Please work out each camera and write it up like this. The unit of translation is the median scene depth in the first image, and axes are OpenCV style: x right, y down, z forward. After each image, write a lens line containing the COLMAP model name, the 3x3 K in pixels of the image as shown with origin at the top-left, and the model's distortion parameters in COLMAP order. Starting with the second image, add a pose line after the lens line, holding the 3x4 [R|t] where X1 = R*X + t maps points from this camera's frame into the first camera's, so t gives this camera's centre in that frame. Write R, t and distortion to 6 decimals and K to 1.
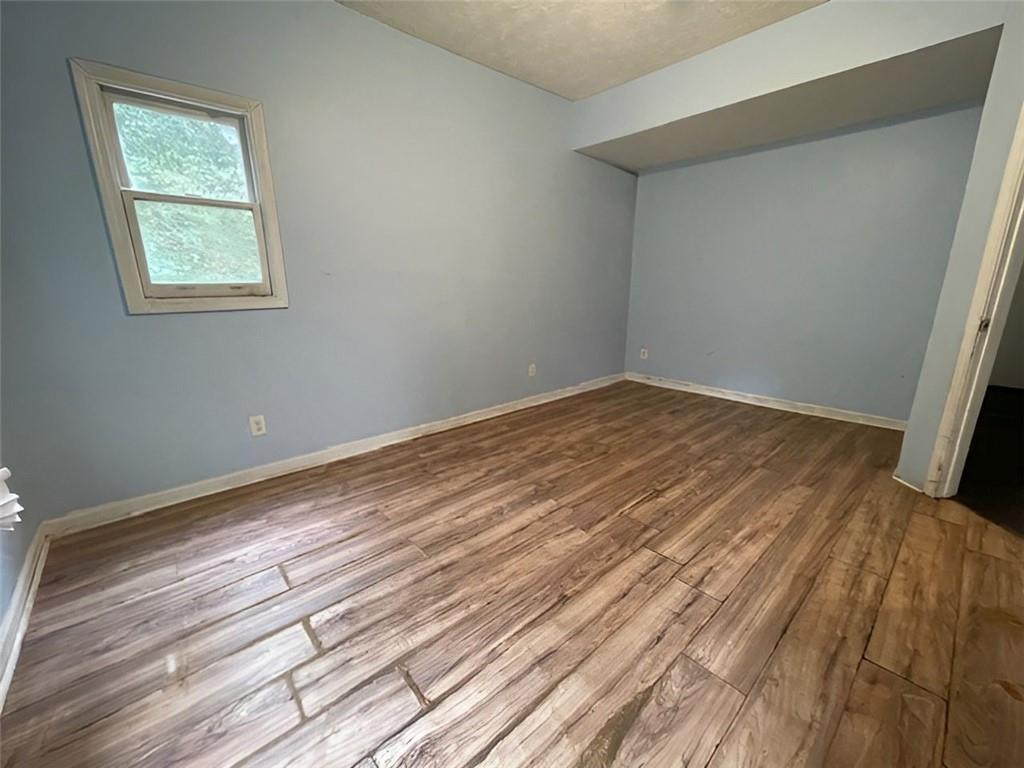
lens RADIAL K [[413.4, 0, 508.1], [0, 413.4, 387.3], [0, 0, 1]] dist [0.001153, -0.000043]
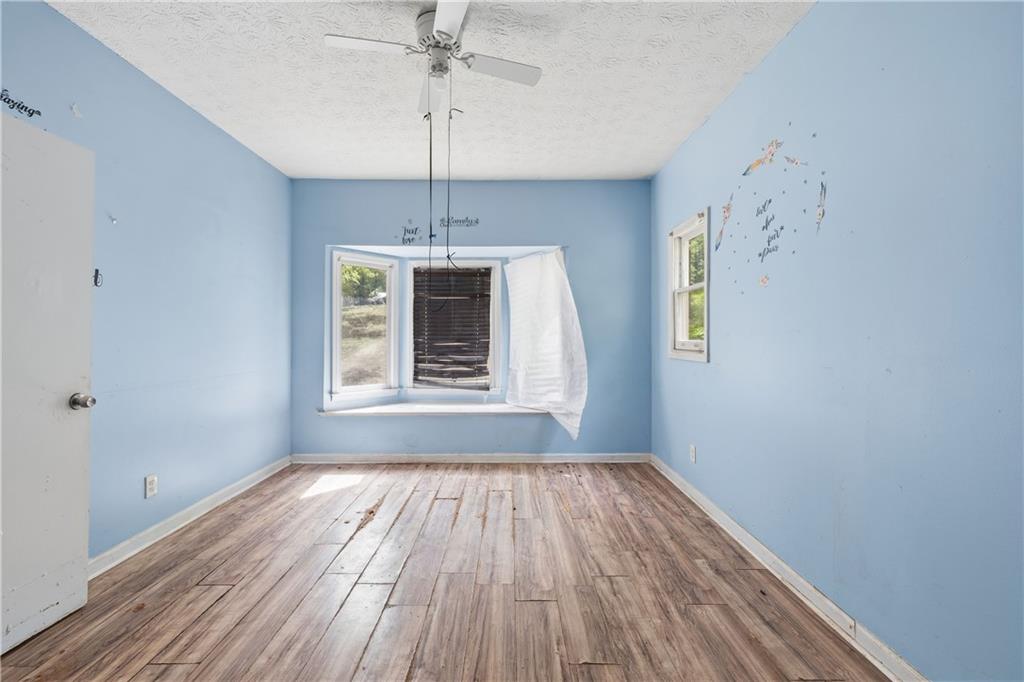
lens RADIAL K [[430.3, 0, 510.8], [0, 430.3, 339.8], [0, 0, 1]] dist [0.000443, 0.000245]
pose [[-0.654641, 0.013523, -0.755819, 0.768606], [-0.183342, 0.967147, 0.176103, -0.384194], [0.733370, 0.253858, -0.630655, 1.404755]]
